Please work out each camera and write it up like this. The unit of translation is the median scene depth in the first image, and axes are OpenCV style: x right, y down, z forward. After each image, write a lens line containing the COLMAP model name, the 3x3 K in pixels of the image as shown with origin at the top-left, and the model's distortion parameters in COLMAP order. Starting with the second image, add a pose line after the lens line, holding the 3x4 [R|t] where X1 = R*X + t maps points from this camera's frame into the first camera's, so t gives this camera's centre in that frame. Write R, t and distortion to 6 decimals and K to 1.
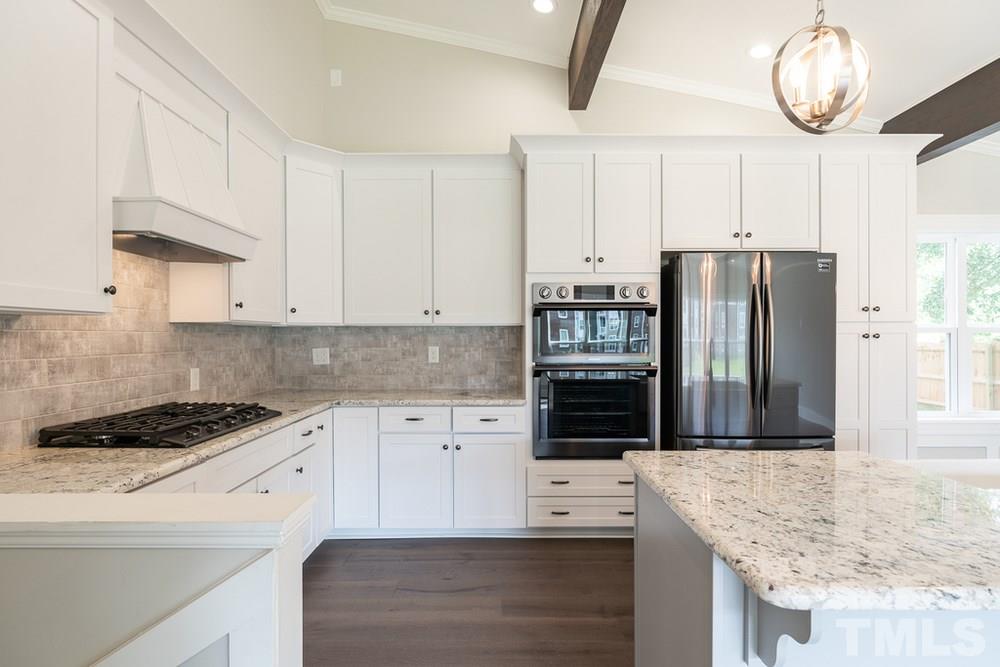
lens RADIAL K [[507.2, 0, 501.0], [0, 507.2, 336.2], [0, 0, 1]] dist [0.000516, 0.000423]
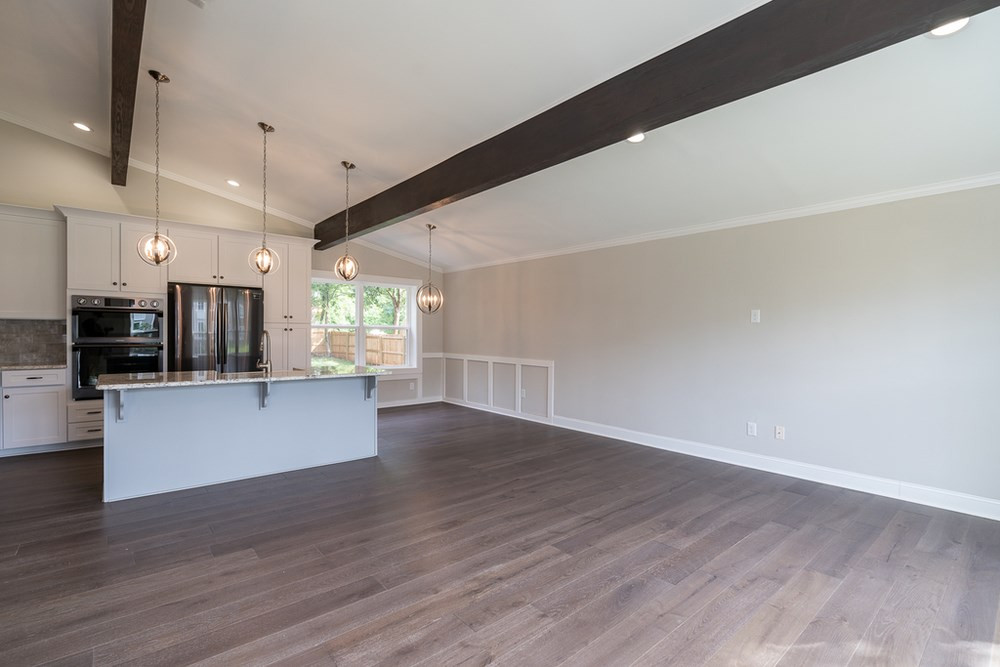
lens RADIAL K [[461.7, 0, 502.3], [0, 461.7, 339.9], [0, 0, 1]] dist [0.001209, 0.000220]
pose [[0.764548, -0.000789, 0.644566, 0.163282], [-0.011462, 0.999824, 0.014819, 0.003905], [-0.644465, -0.018718, 0.764405, -1.070422]]
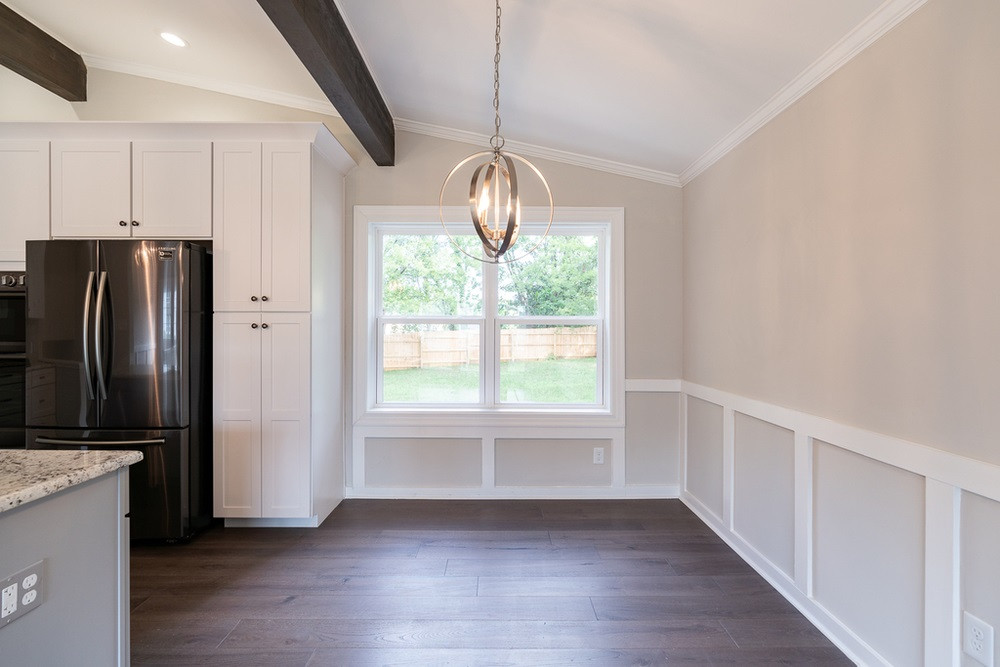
lens RADIAL K [[471.1, 0, 495.9], [0, 471.1, 331.2], [0, 0, 1]] dist [0.004630, 0.000377]
pose [[0.999984, 0.005375, -0.001958, 1.189546], [-0.005365, 0.999974, 0.004793, 0.002332], [0.001984, -0.004782, 0.999987, 0.081377]]
